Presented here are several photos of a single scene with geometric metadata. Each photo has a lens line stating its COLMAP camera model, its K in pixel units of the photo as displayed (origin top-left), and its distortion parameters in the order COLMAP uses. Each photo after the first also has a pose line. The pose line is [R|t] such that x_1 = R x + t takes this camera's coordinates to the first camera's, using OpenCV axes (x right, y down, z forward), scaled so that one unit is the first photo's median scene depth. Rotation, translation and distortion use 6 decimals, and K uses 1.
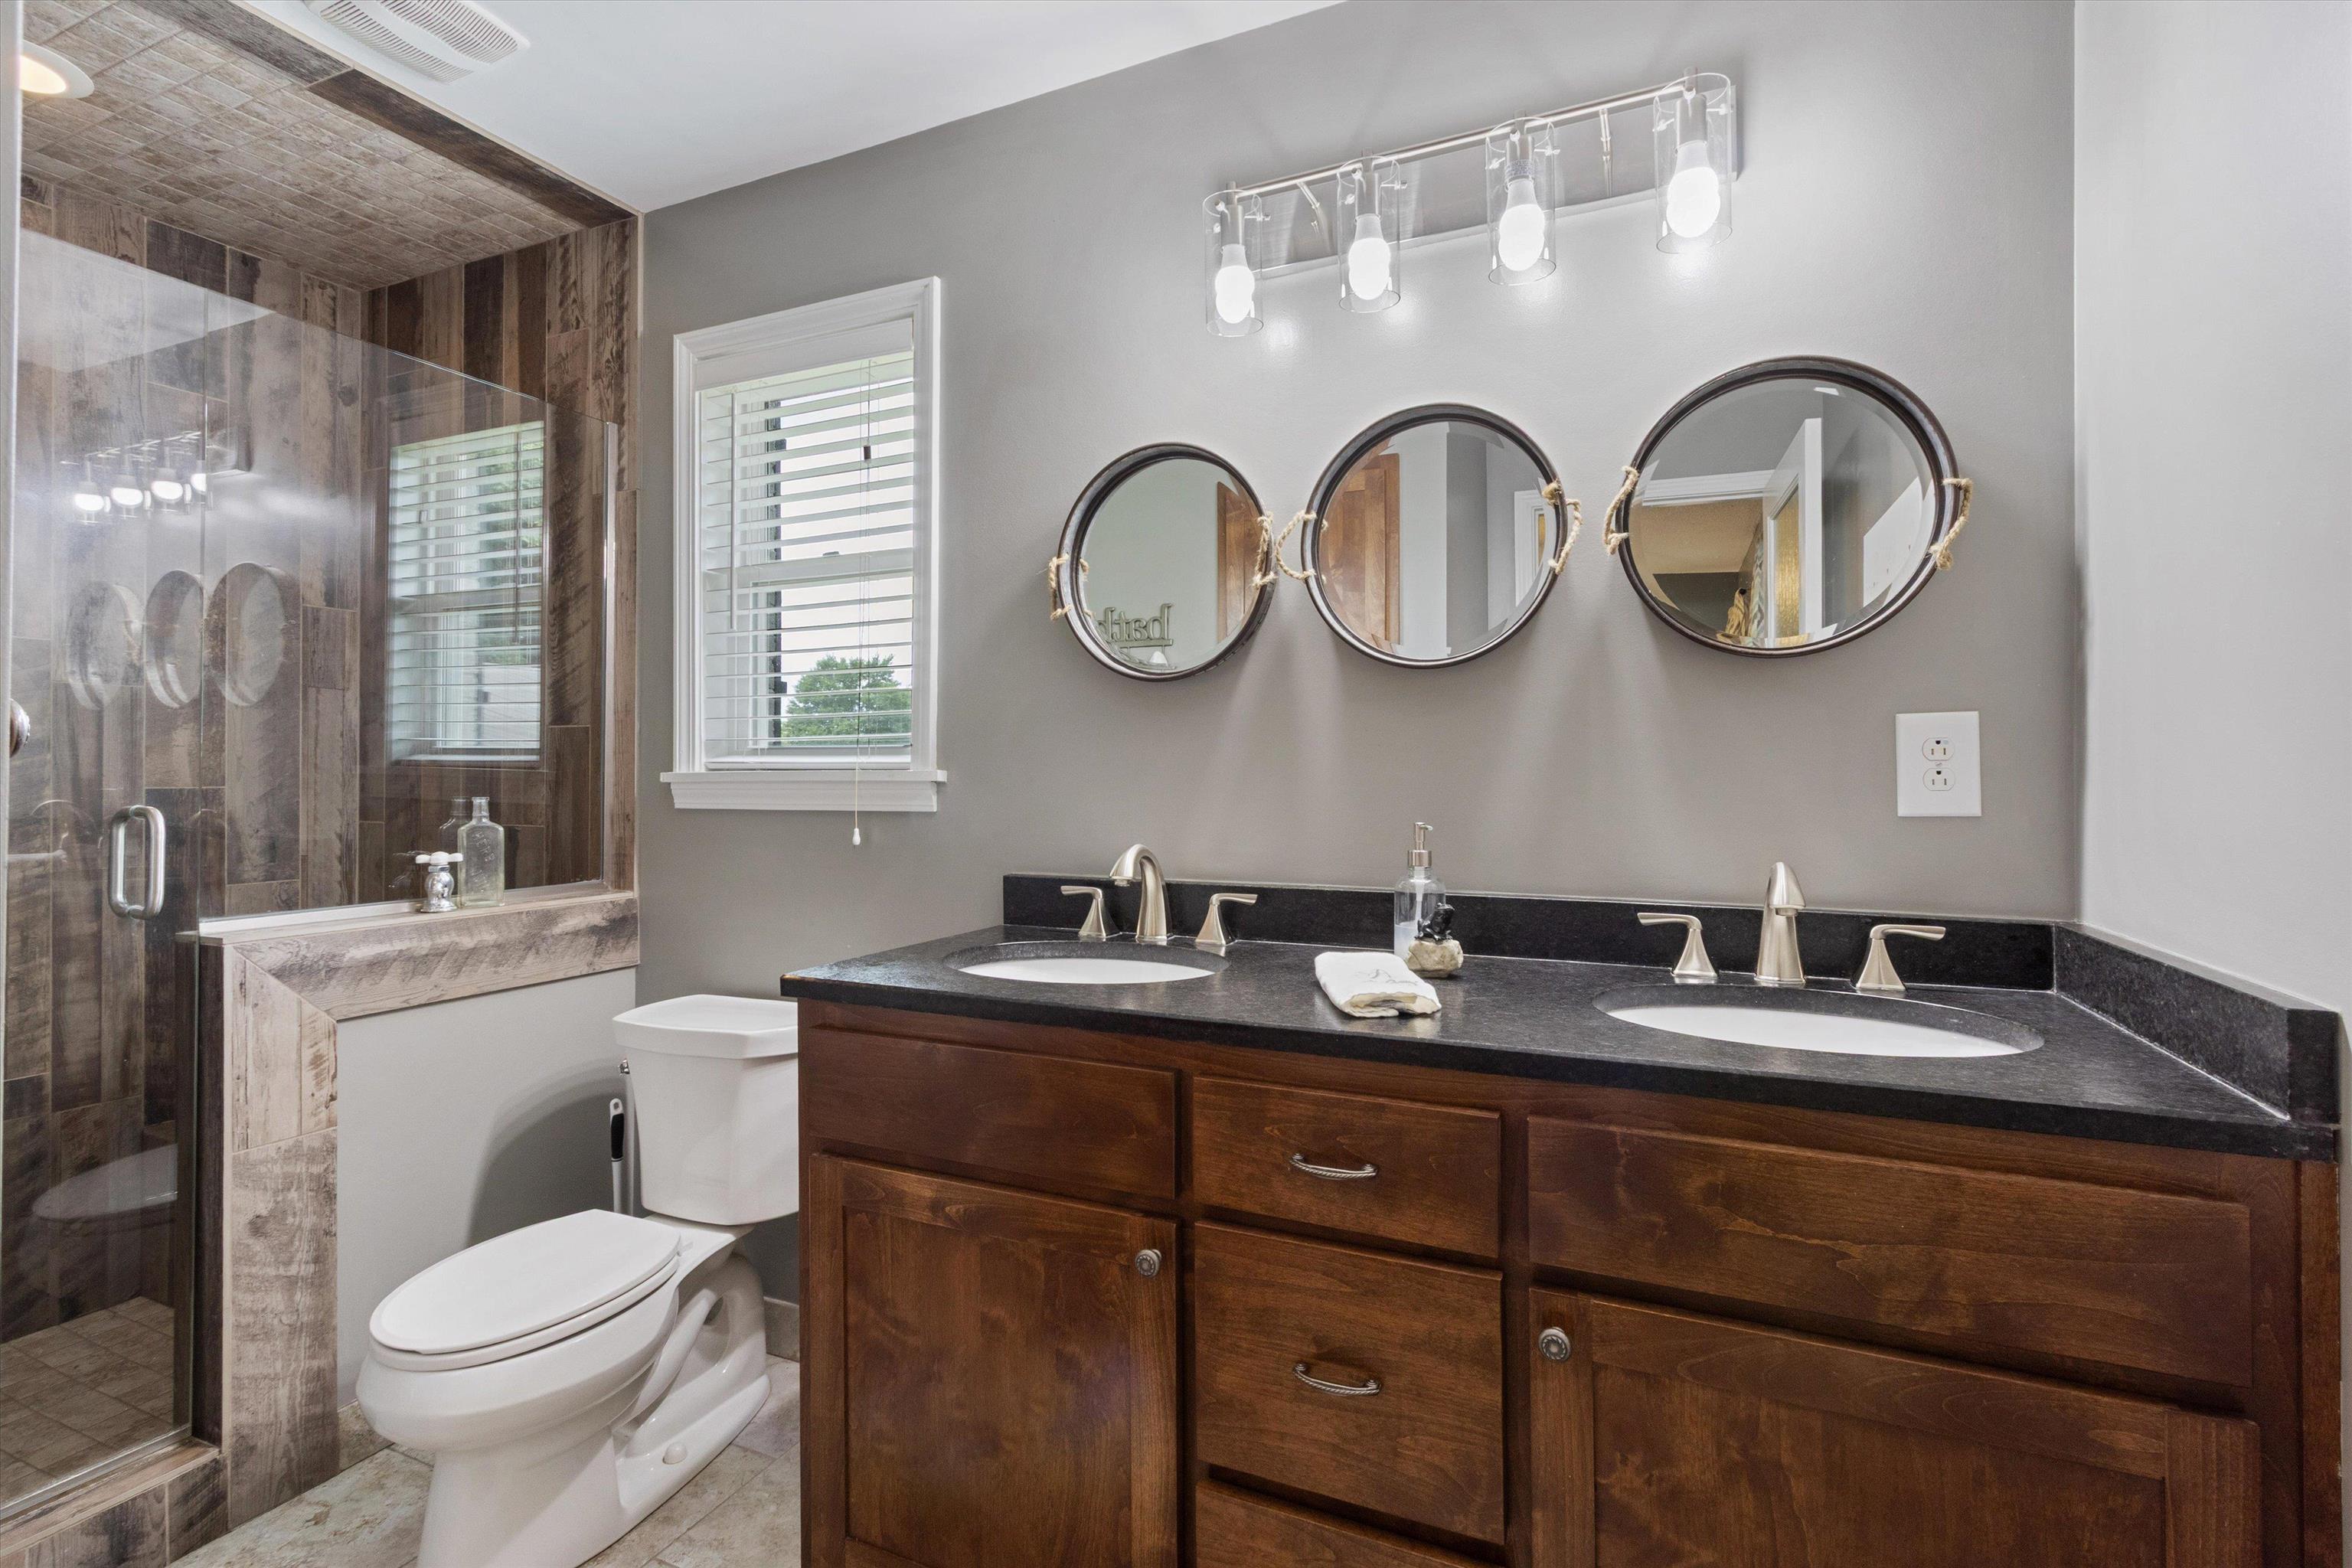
lens RADIAL K [[1085.3, 0, 1178.6], [0, 1085.3, 775.5], [0, 0, 1]] dist [0.002782, -0.001385]
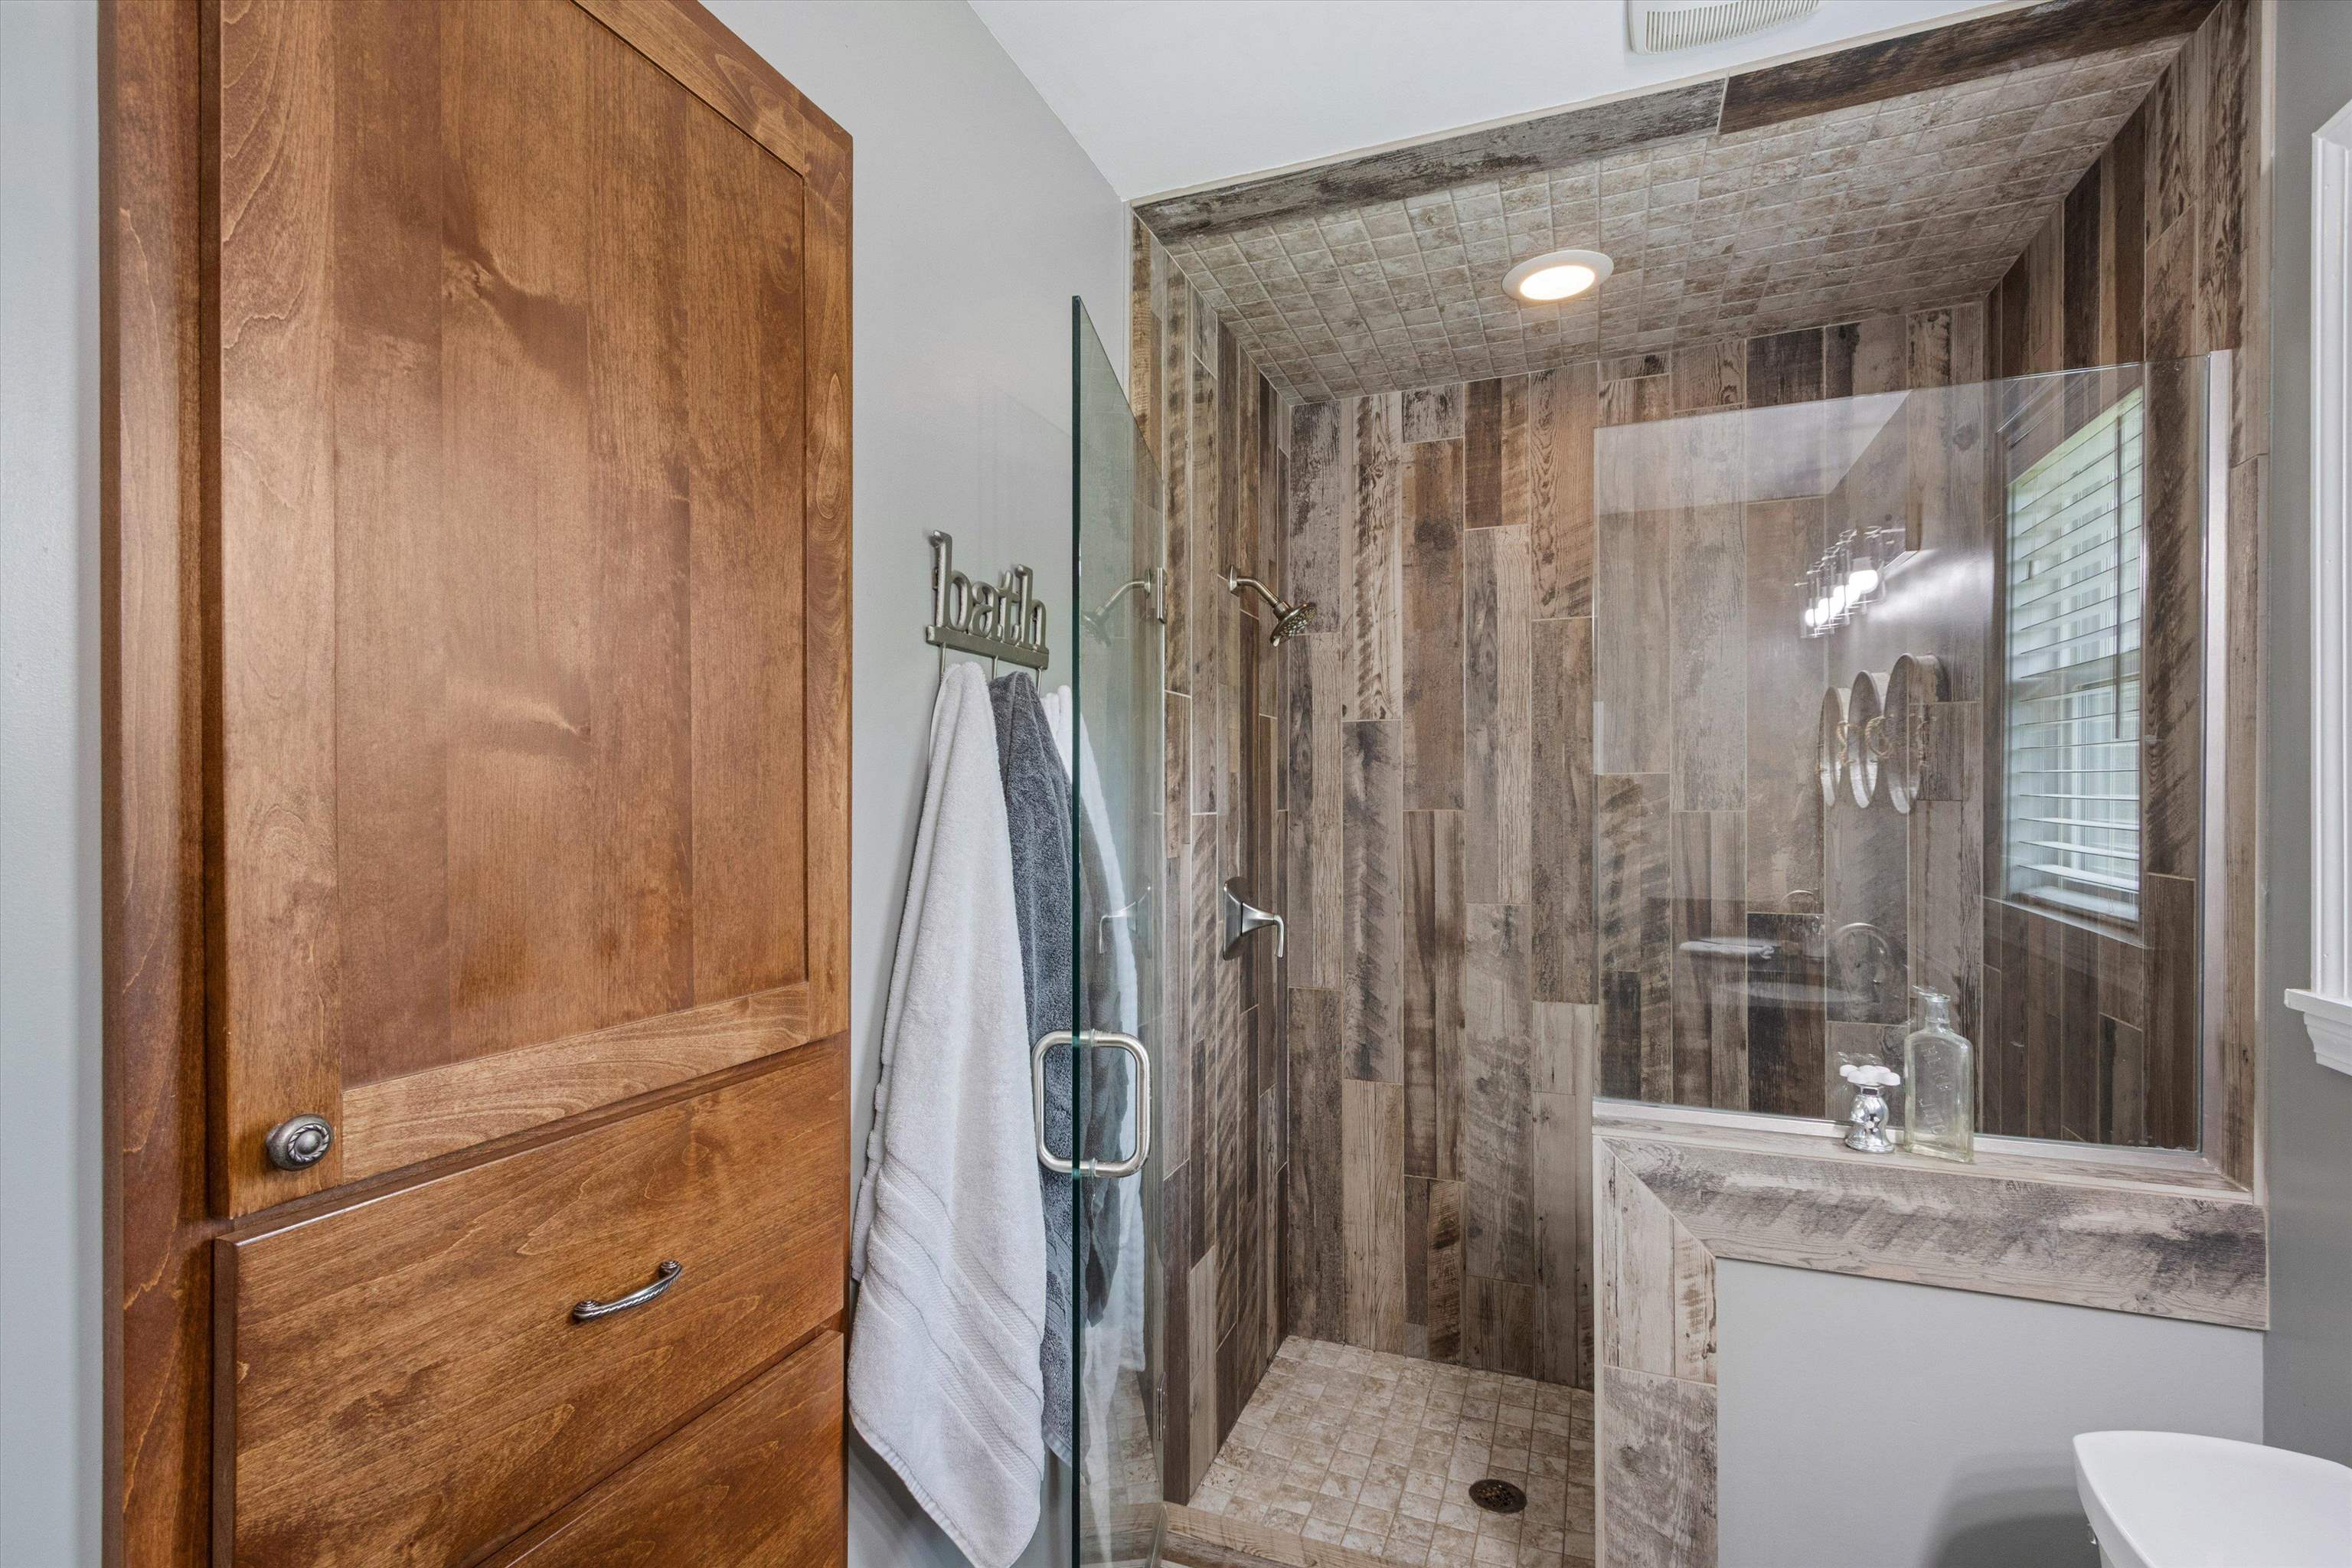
lens RADIAL K [[1085.3, 0, 1180.1], [0, 1085.3, 802.6], [0, 0, 1]] dist [0.002782, -0.001385]
pose [[0.051546, 0.000709, -0.998670, 0.018882], [0.000913, 0.999999, 0.000758, -0.105506], [0.998670, -0.000951, 0.051545, 0.501799]]
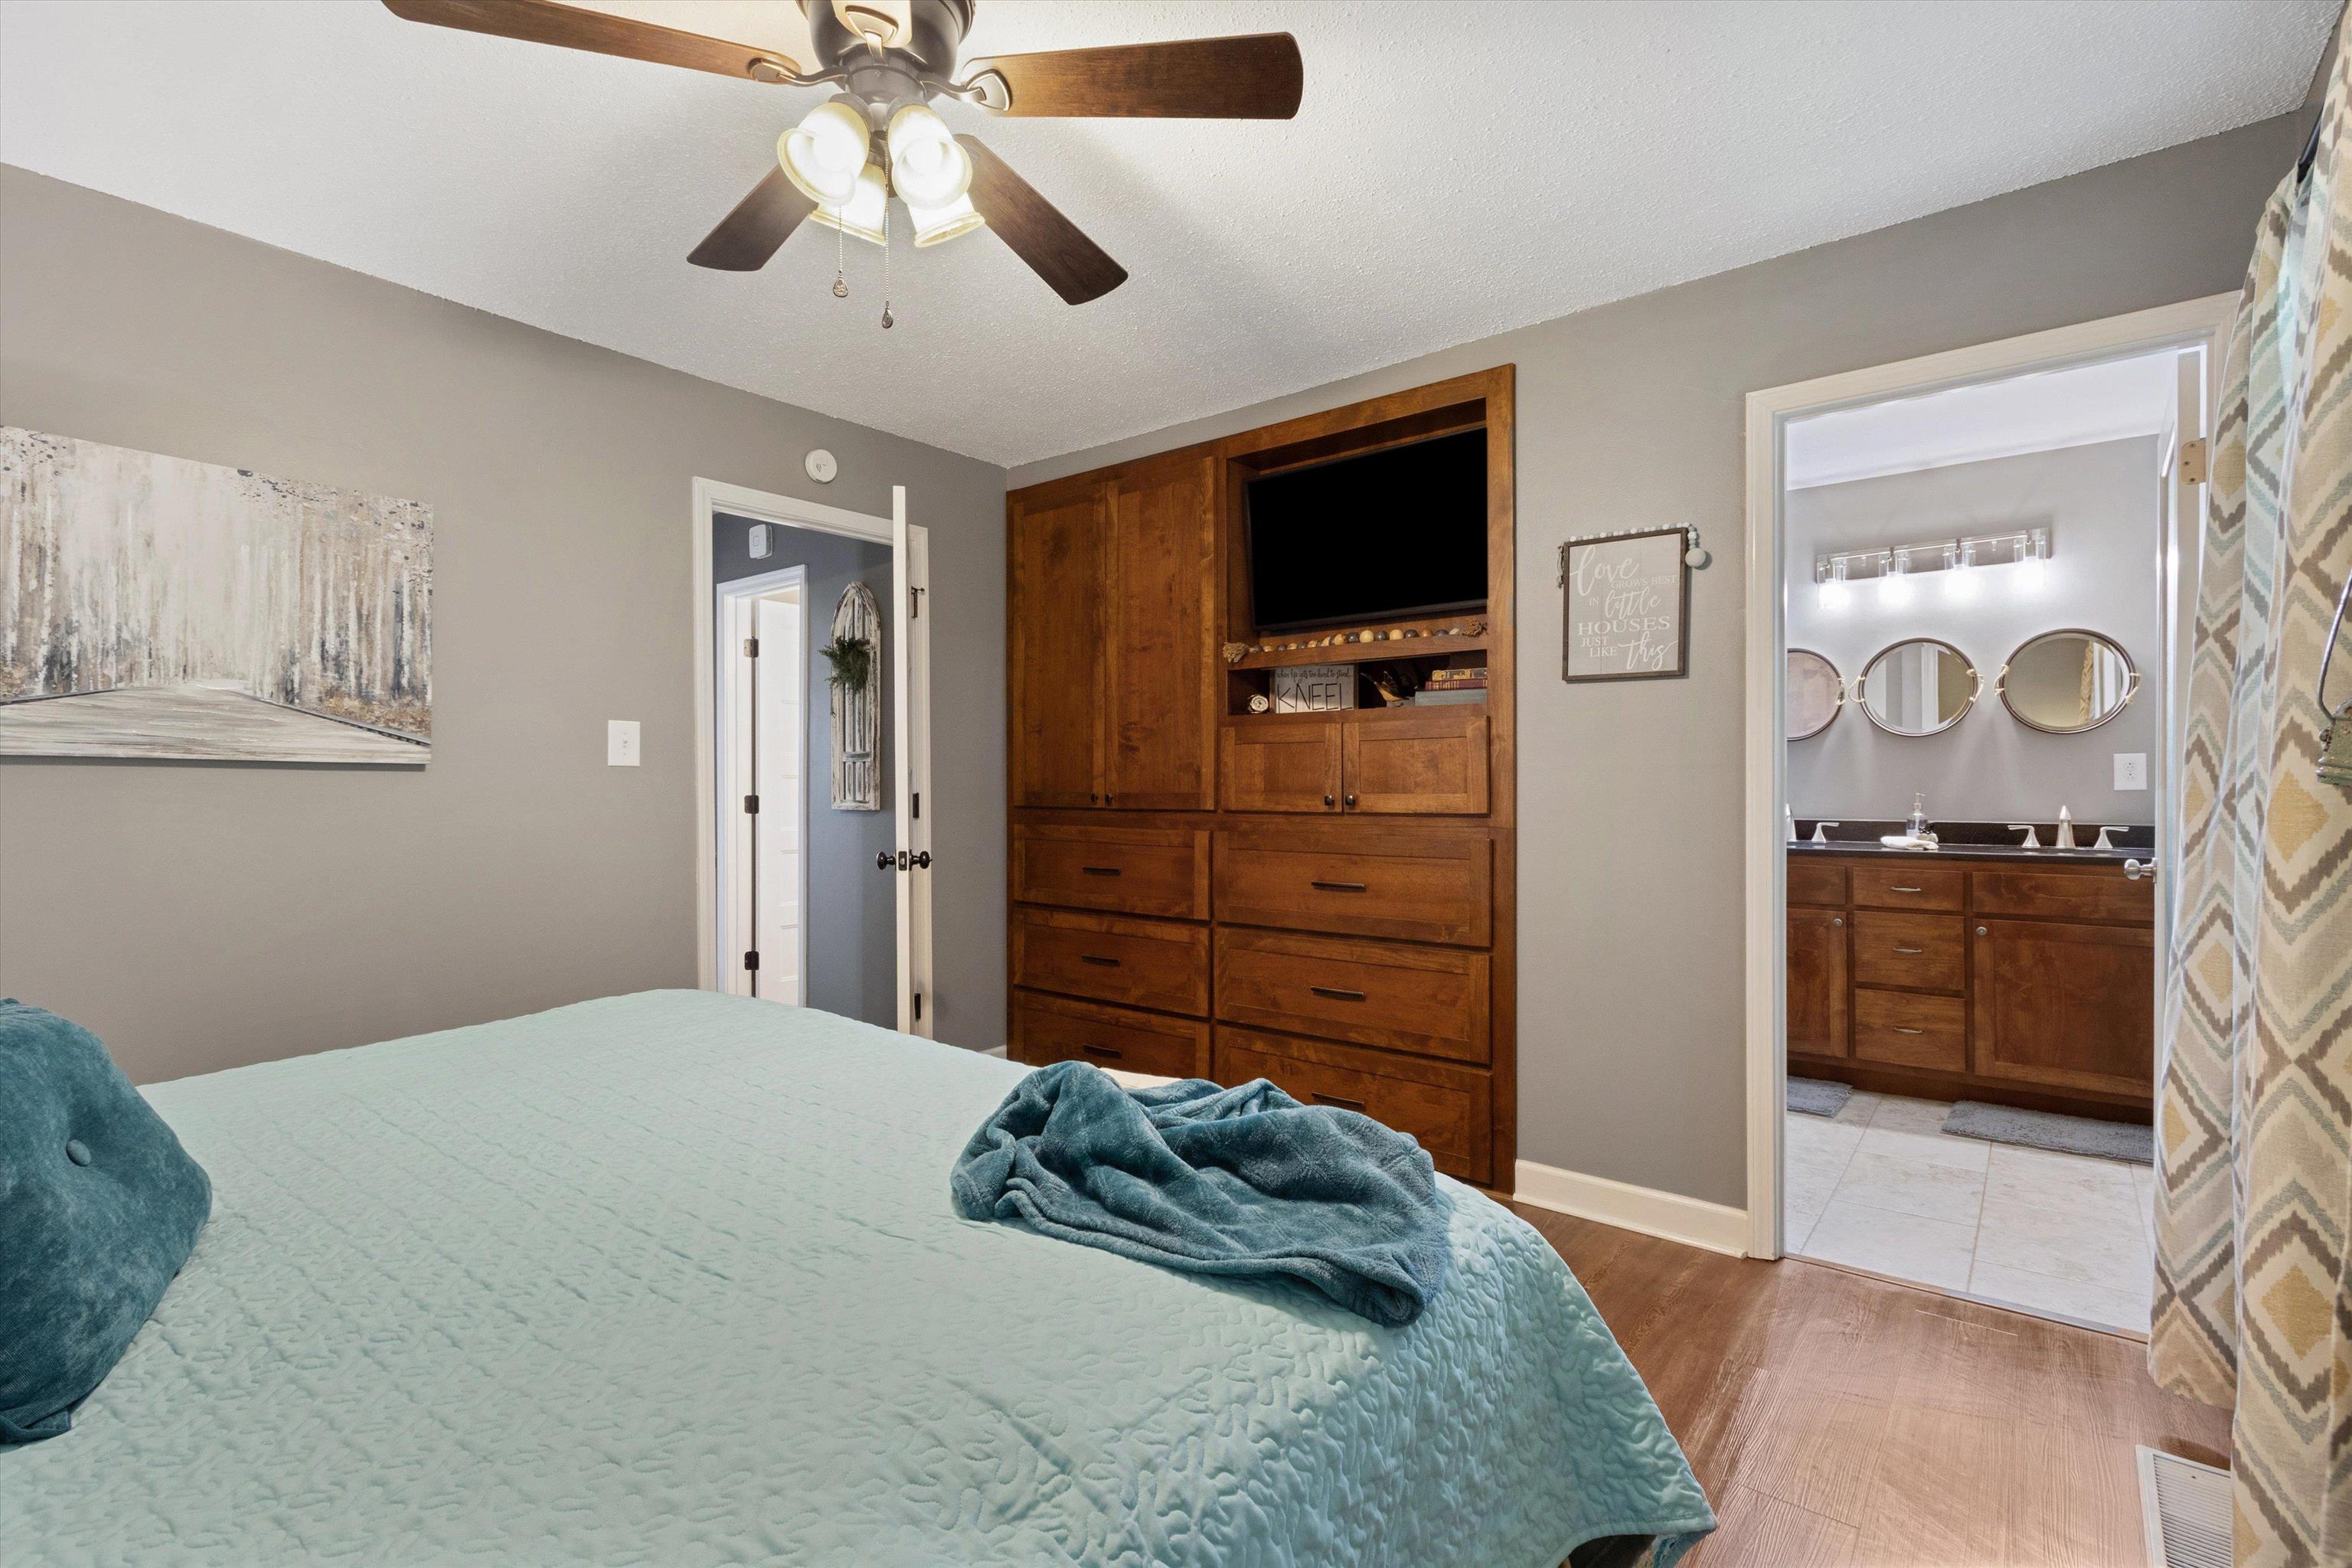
lens RADIAL K [[1085.3, 0, 1181.9], [0, 1085.3, 786.9], [0, 0, 1]] dist [0.002782, -0.001385]
pose [[0.969604, -0.000476, -0.244678, -0.691815], [0.001925, 0.999982, 0.005685, 0.004944], [0.244671, -0.005983, 0.969588, -1.617625]]
